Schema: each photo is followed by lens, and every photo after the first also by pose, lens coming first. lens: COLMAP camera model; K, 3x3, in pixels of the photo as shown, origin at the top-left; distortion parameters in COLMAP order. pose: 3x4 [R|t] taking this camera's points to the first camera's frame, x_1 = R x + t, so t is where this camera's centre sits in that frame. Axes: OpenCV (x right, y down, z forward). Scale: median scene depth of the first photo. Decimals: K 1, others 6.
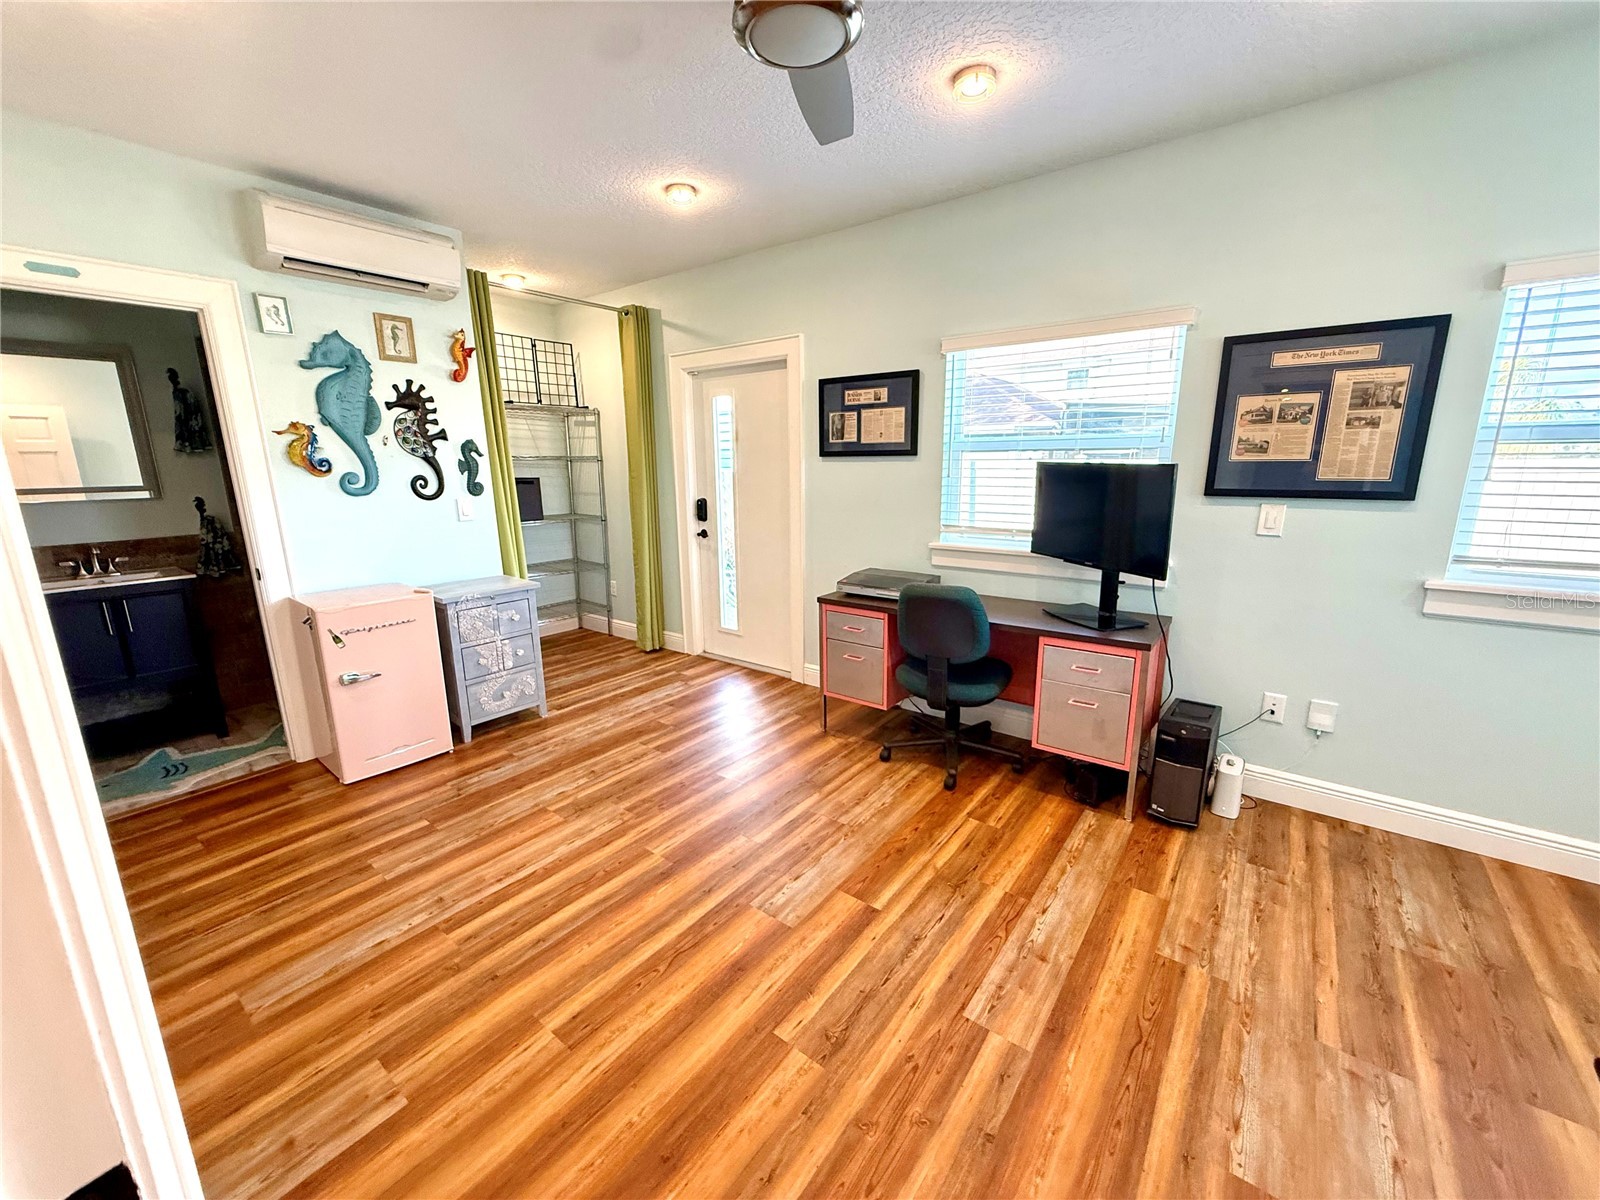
lens RADIAL K [[636.5, 0, 790.8], [0, 636.5, 601.7], [0, 0, 1]] dist [-0.001759, 0.000777]
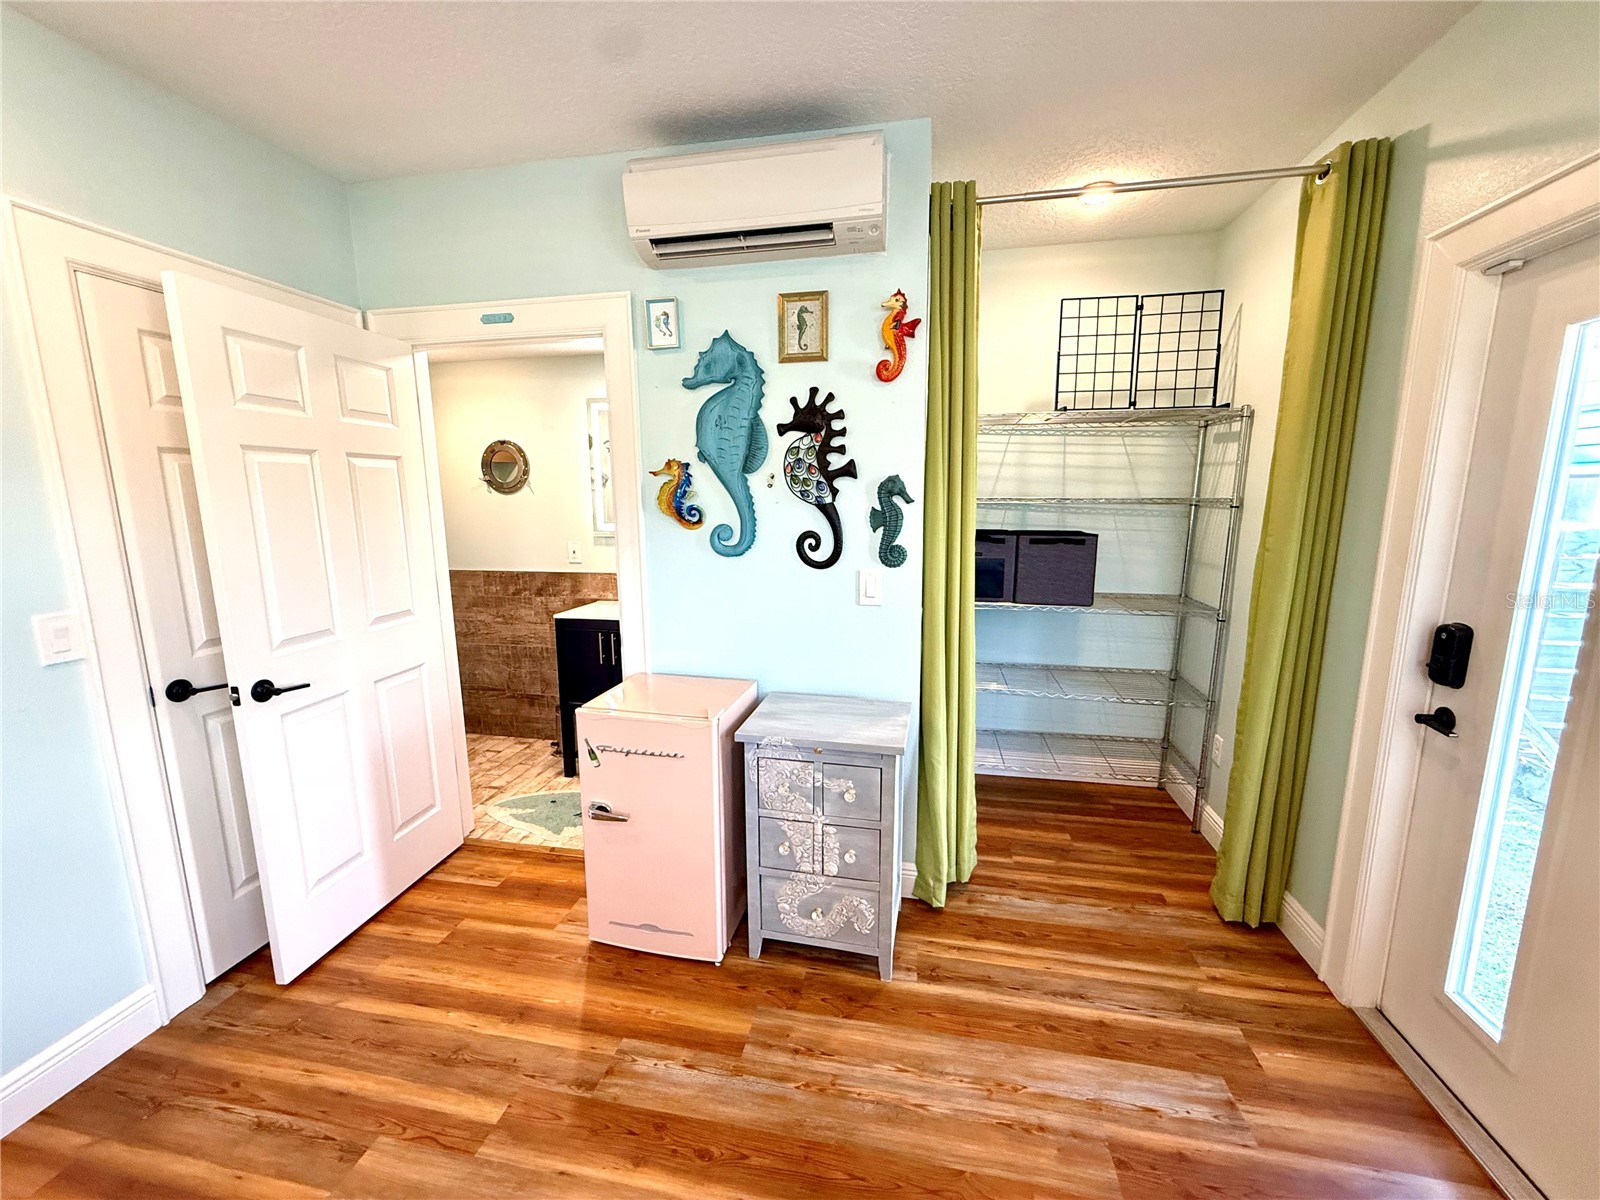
lens RADIAL K [[636.5, 0, 796.9], [0, 636.5, 602.8], [0, 0, 1]] dist [-0.001759, 0.000777]
pose [[0.453680, 0.159443, -0.876785, 0.003504], [-0.194357, 0.977884, 0.077260, -0.198756], [0.869713, 0.135358, 0.474635, 0.779432]]
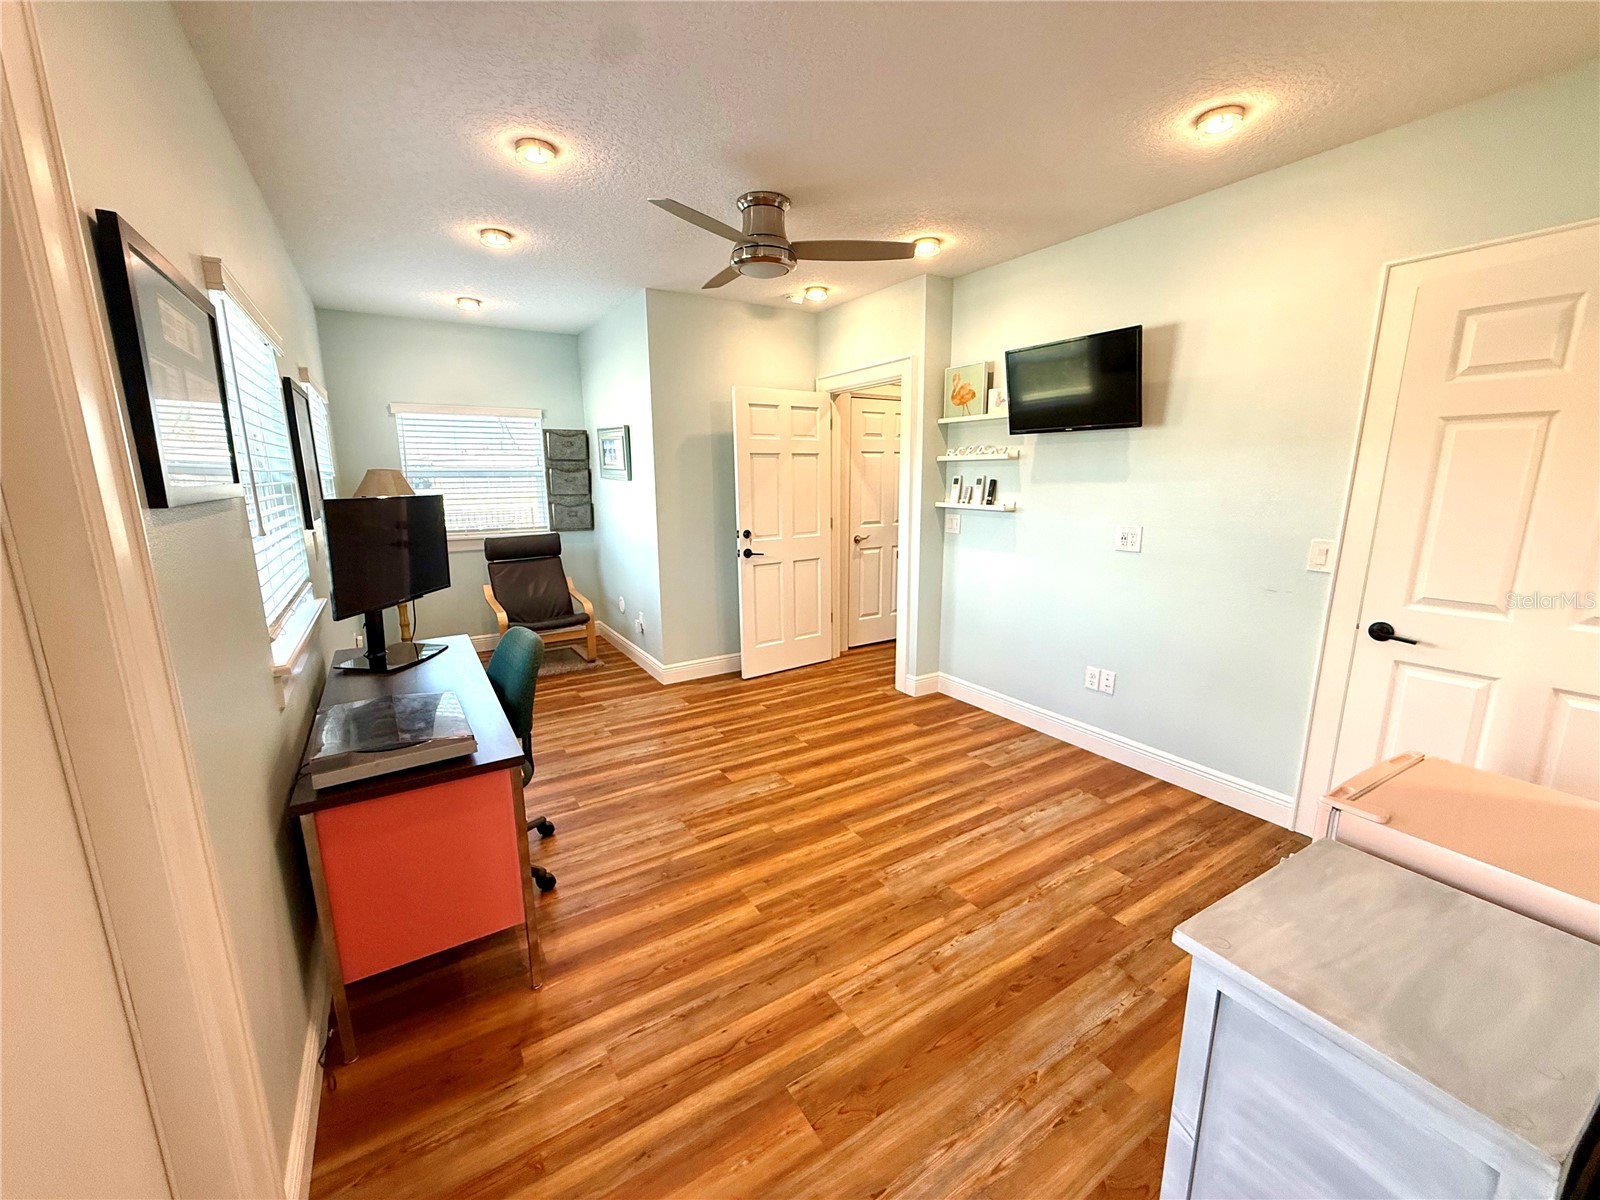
lens RADIAL K [[636.5, 0, 794.0], [0, 636.5, 603.1], [0, 0, 1]] dist [-0.001759, 0.000777]
pose [[-0.938588, -0.052540, 0.341017, -0.380207], [0.092877, 0.913389, 0.396351, -0.346262], [-0.332306, 0.403682, -0.852416, 1.463785]]
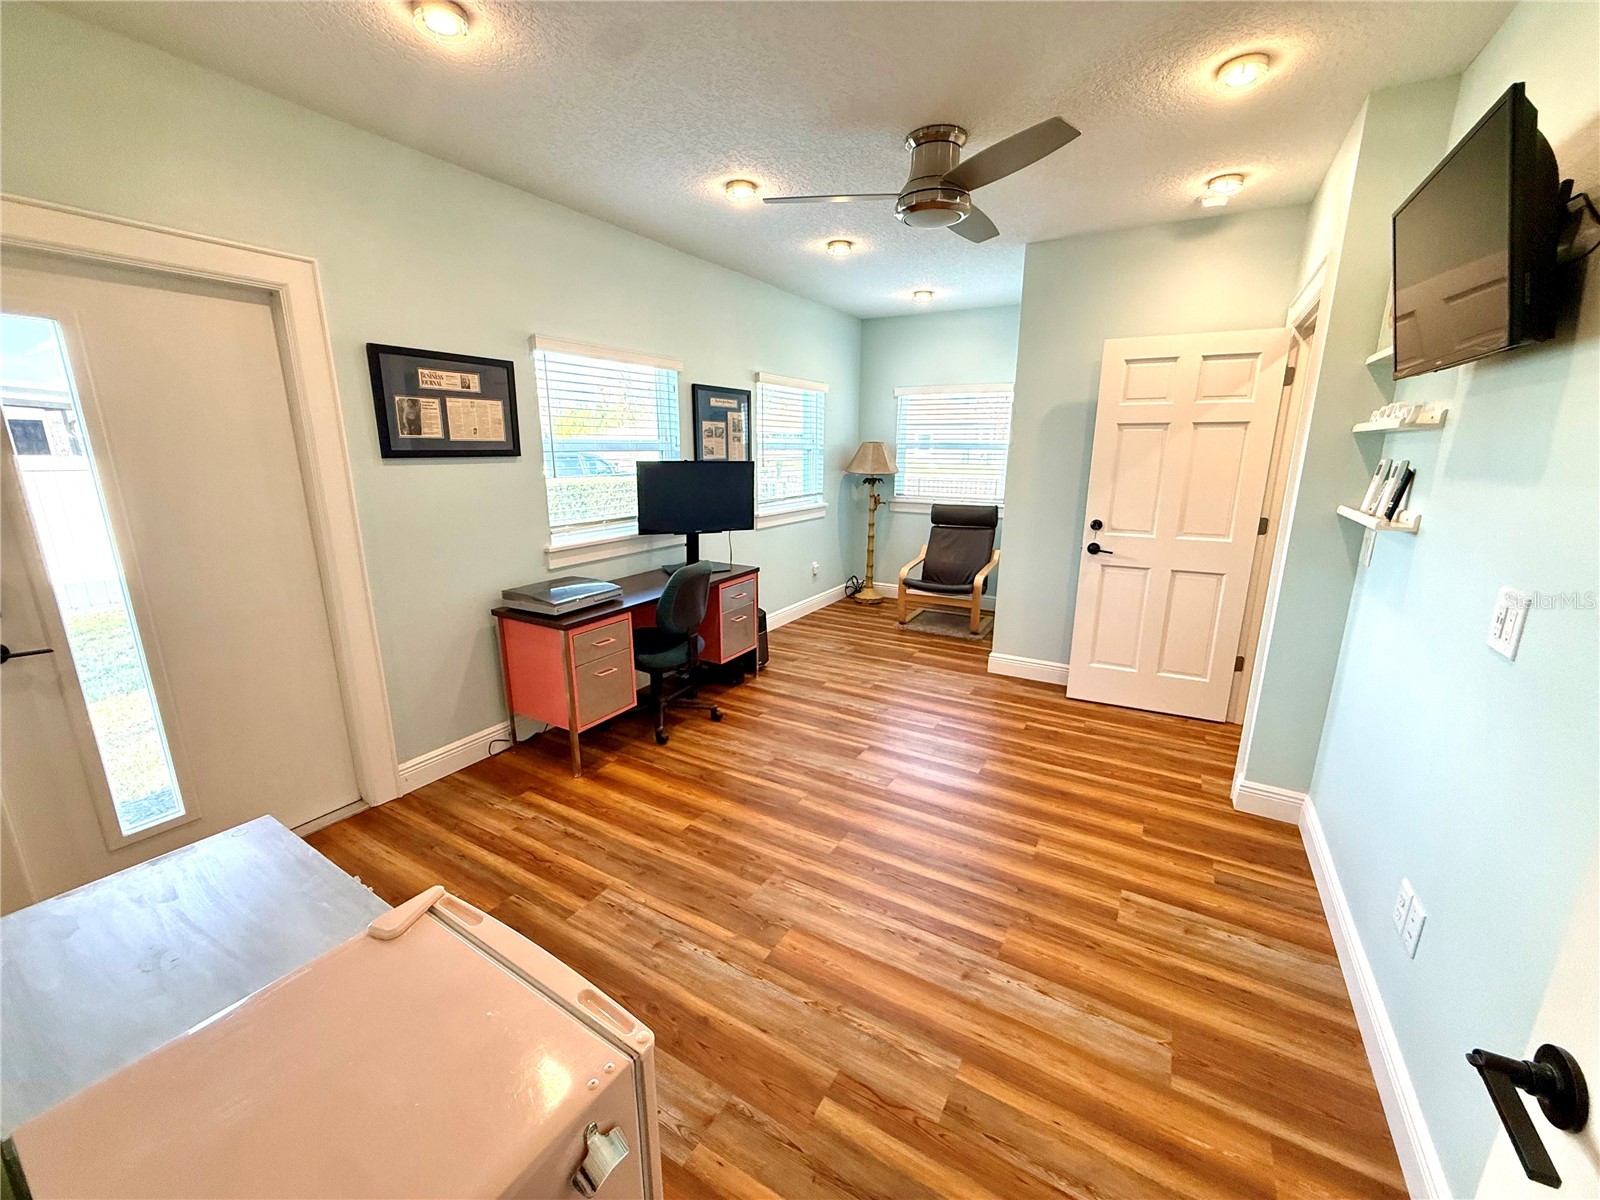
lens RADIAL K [[636.5, 0, 797.6], [0, 636.5, 604.2], [0, 0, 1]] dist [-0.001759, 0.000777]
pose [[-0.128716, -0.230866, 0.964434, -0.887403], [0.215851, 0.942685, 0.254468, -0.200114], [-0.967905, 0.240928, -0.071506, 0.831652]]
